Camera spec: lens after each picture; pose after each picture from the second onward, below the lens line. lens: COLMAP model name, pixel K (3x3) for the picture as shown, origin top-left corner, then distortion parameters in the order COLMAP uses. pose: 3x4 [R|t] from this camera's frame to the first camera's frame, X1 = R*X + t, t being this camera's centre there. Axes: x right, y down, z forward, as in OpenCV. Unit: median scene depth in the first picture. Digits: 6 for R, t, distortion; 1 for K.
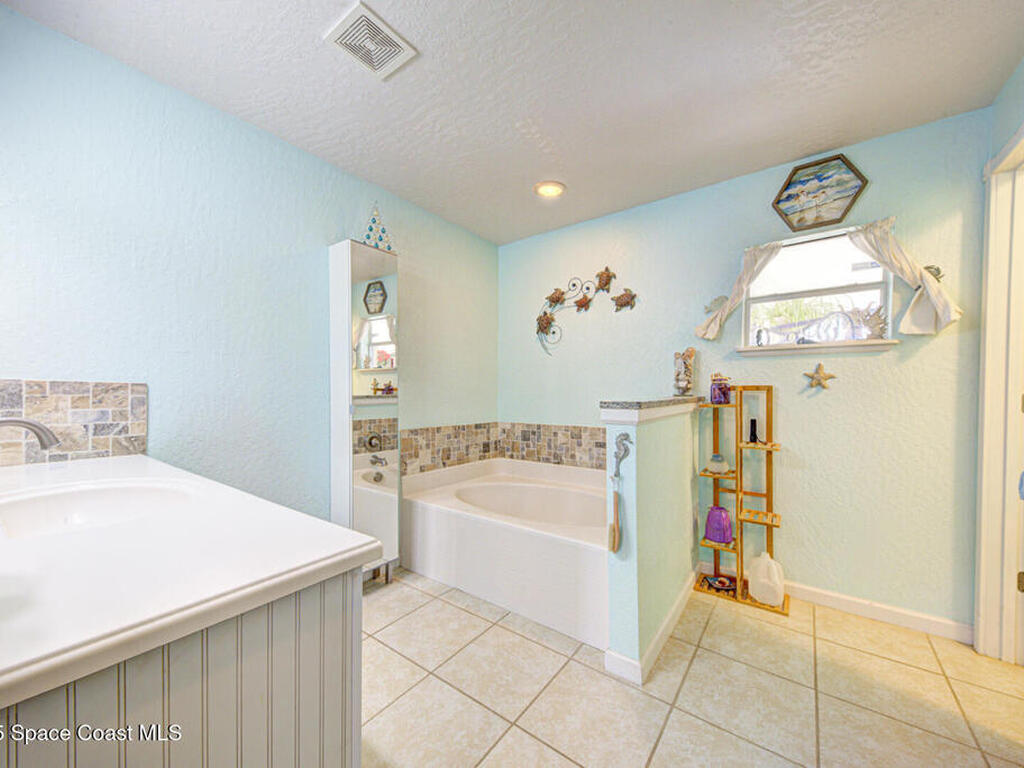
lens RADIAL K [[392.3, 0, 513.5], [0, 392.3, 396.0], [0, 0, 1]] dist [0.026358, 0.000001]
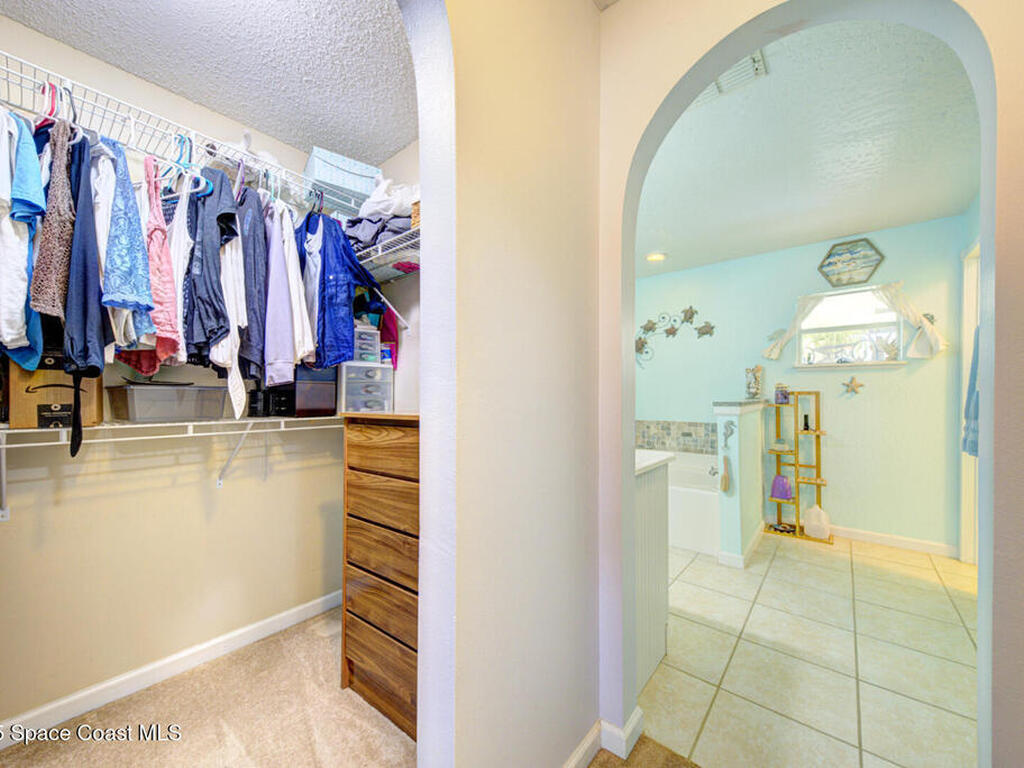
lens RADIAL K [[392.3, 0, 513.5], [0, 392.3, 396.0], [0, 0, 1]] dist [0.026358, 0.000001]
pose [[0.998570, -0.004348, -0.053275, -0.395062], [0.003816, 0.999942, -0.010089, 0.001651], [0.053316, 0.009872, 0.998529, -0.525442]]
